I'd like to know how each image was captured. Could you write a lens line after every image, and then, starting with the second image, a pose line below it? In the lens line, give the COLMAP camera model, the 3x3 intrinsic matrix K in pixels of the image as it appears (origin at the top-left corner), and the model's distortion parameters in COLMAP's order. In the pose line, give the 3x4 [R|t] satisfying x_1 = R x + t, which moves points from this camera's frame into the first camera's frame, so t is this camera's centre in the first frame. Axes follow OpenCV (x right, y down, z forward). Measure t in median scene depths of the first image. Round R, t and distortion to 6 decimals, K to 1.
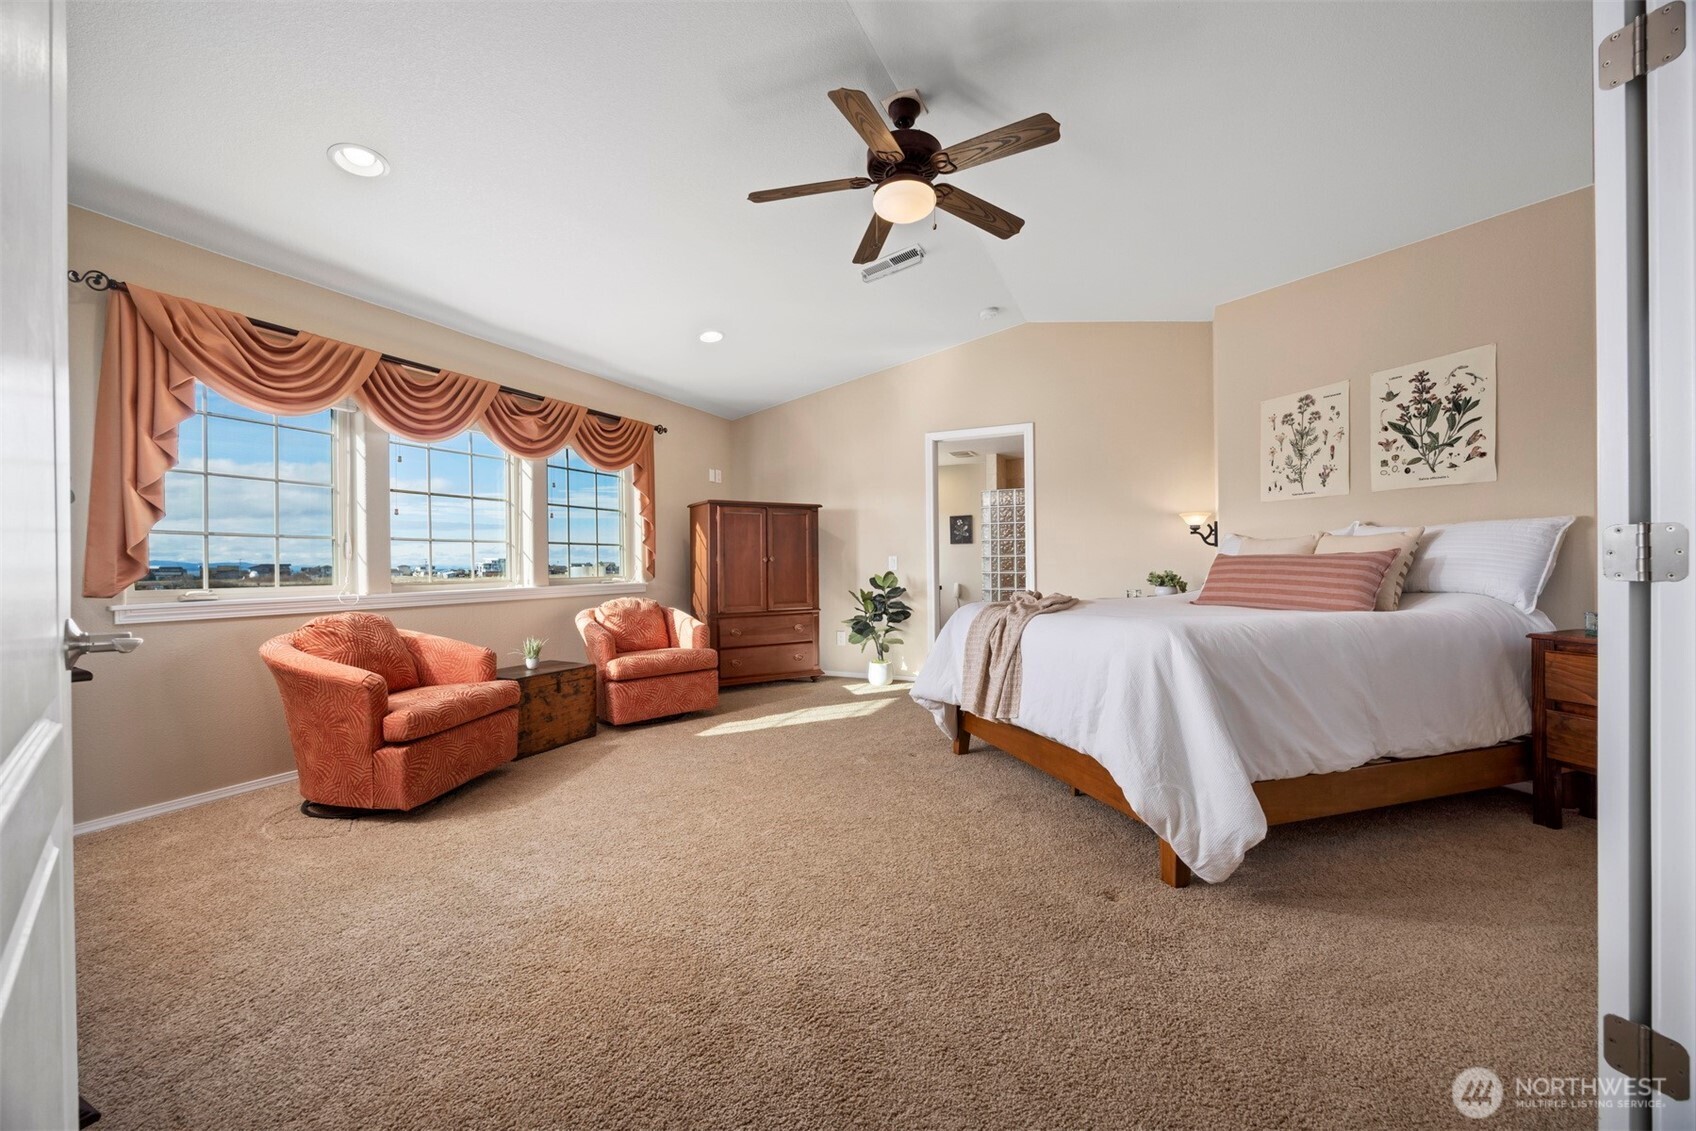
lens RADIAL K [[647.9, 0, 847.9], [0, 647.9, 560.3], [0, 0, 1]] dist [0.000001, 0.000002]
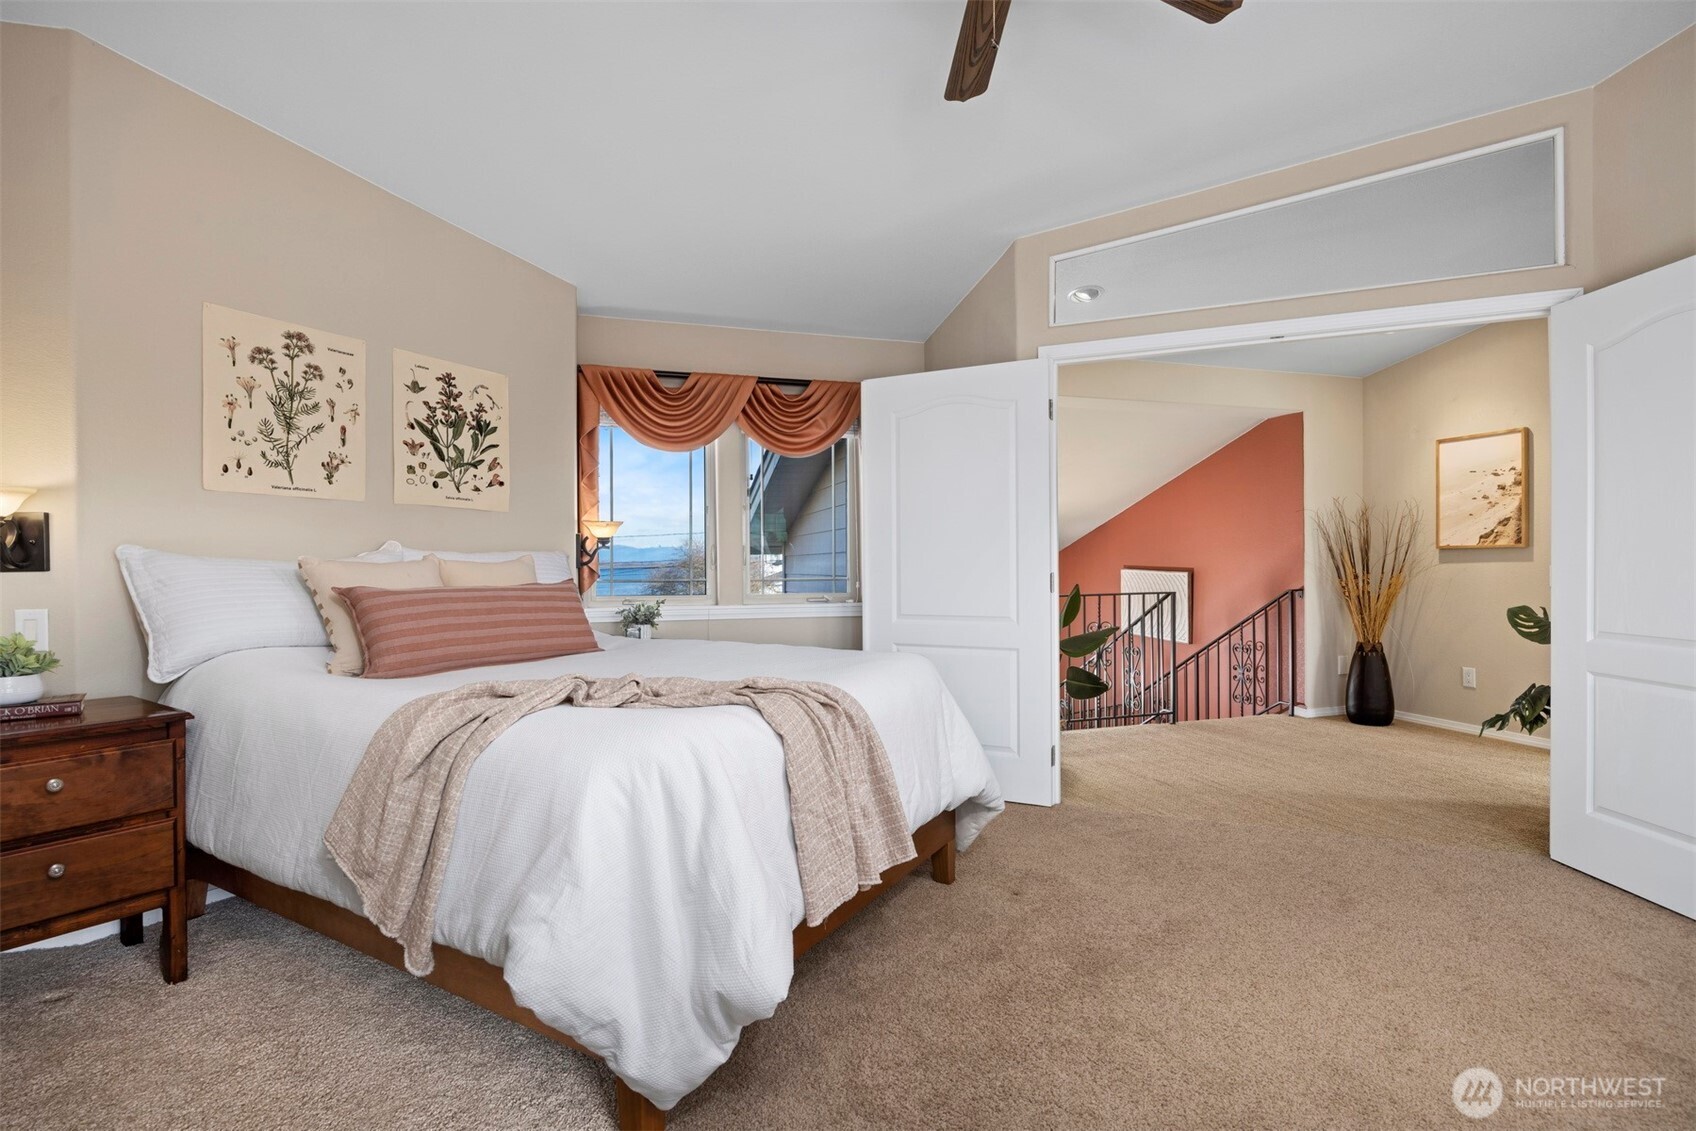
lens RADIAL K [[799.3, 0, 847.9], [0, 799.3, 570.4], [0, 0, 1]] dist [0.000002, -0.000072]
pose [[-0.676016, 0.007571, 0.736848, -0.251024], [0.009549, 0.999953, -0.001514, -0.021068], [-0.736825, 0.006012, -0.676057, 1.294720]]
